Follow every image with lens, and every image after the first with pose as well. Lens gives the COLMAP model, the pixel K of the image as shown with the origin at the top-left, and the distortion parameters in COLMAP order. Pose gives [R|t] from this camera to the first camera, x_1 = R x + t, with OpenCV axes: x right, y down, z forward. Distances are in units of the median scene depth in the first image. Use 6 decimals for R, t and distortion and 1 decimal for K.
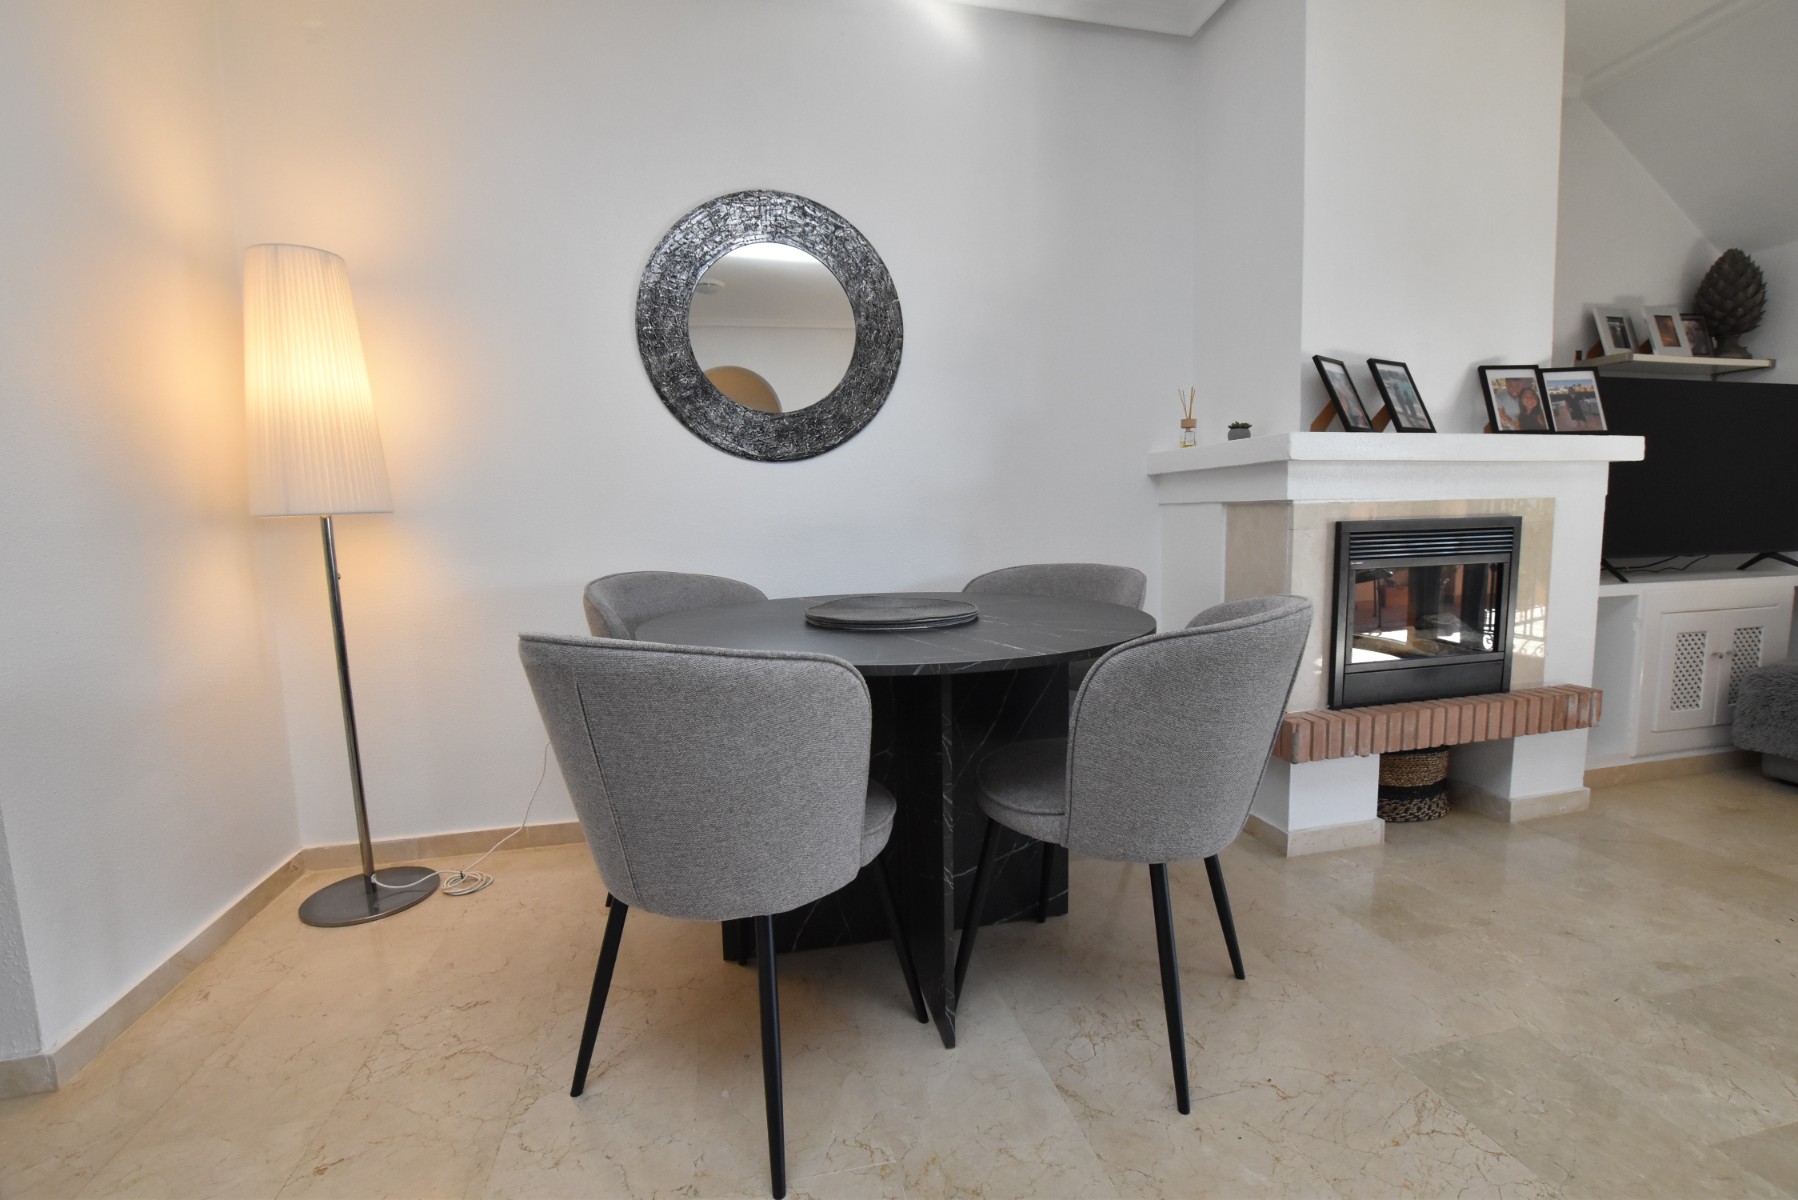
lens RADIAL K [[791.2, 0, 916.4], [0, 791.2, 606.1], [0, 0, 1]] dist [-0.033060, 0.006455]
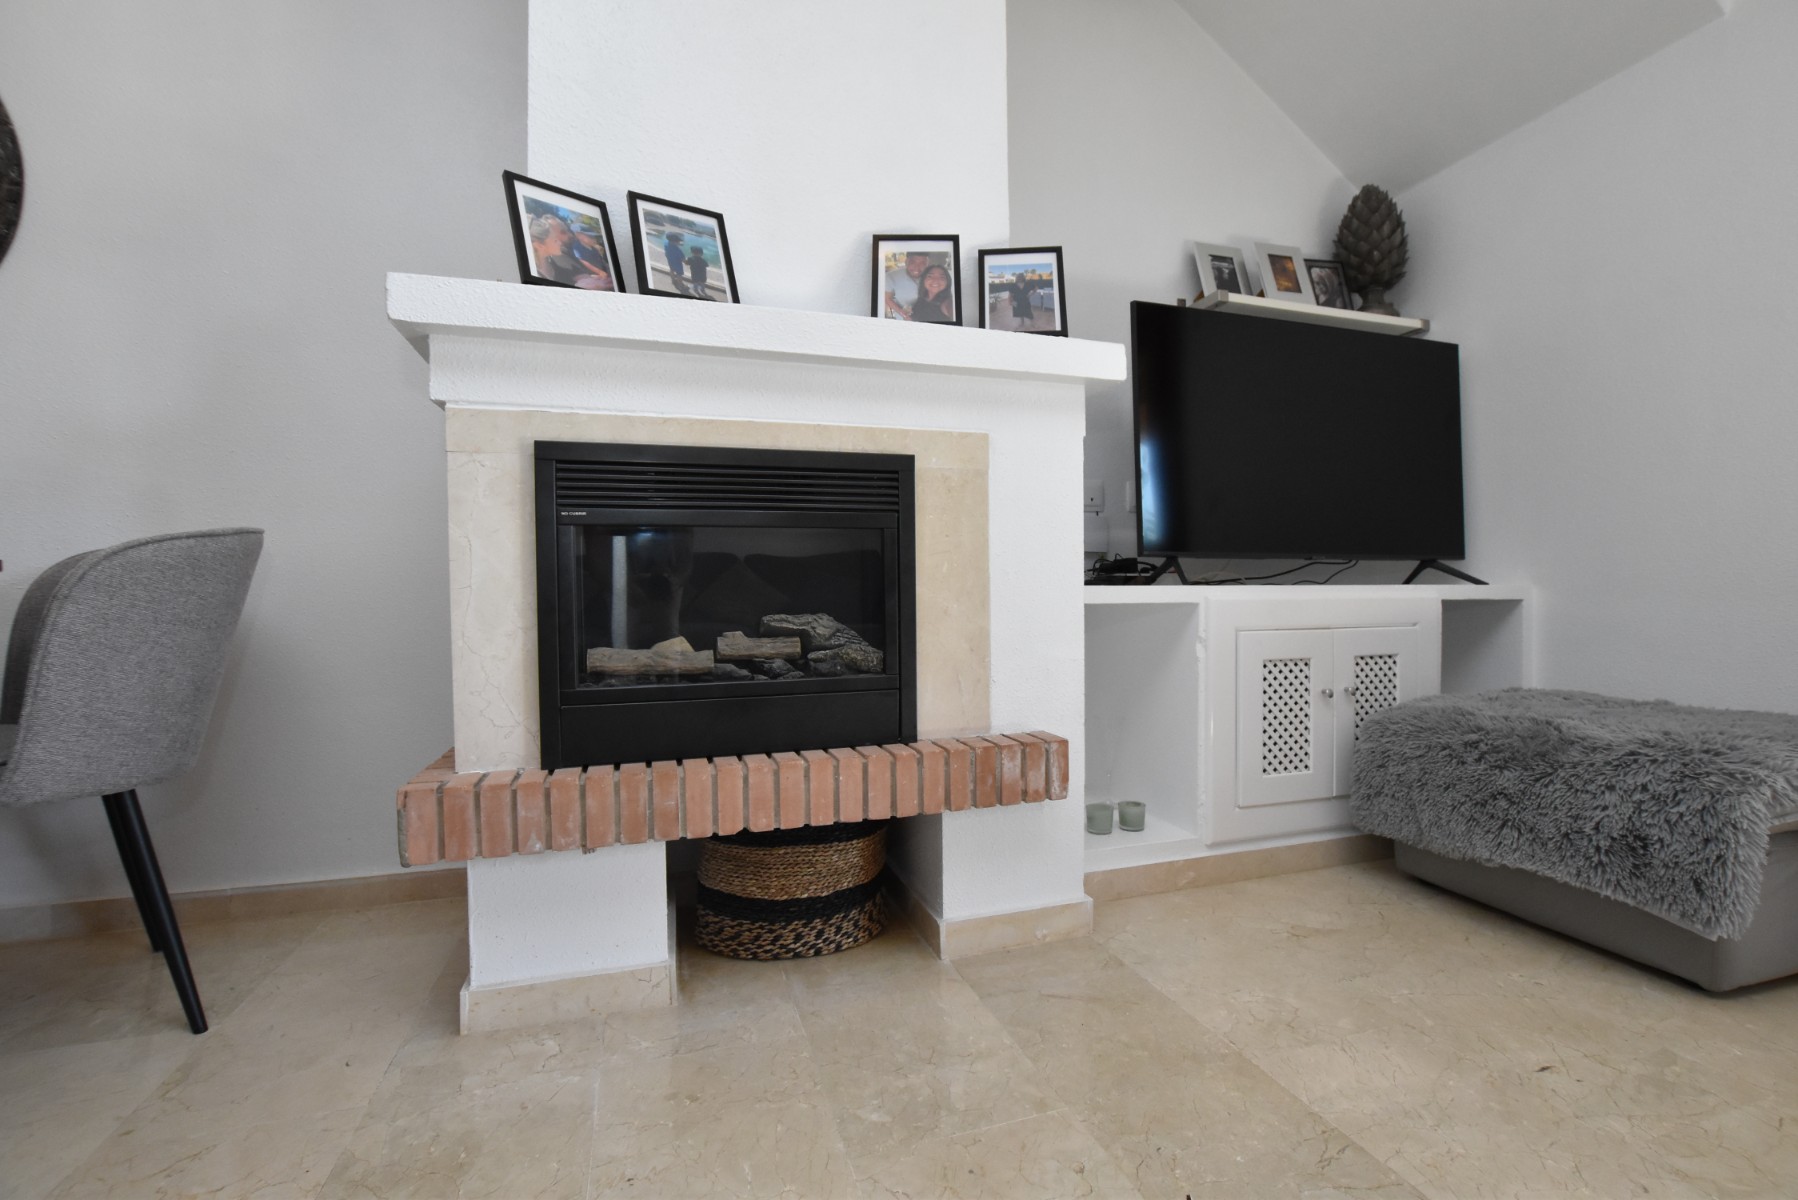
lens RADIAL K [[791.2, 0, 902.2], [0, 791.2, 597.4], [0, 0, 1]] dist [-0.033060, 0.006455]
pose [[0.997053, 0.013950, 0.075443, 0.675537], [-0.006073, 0.994596, -0.103643, 0.059715], [-0.076481, 0.102880, 0.991749, 0.358604]]
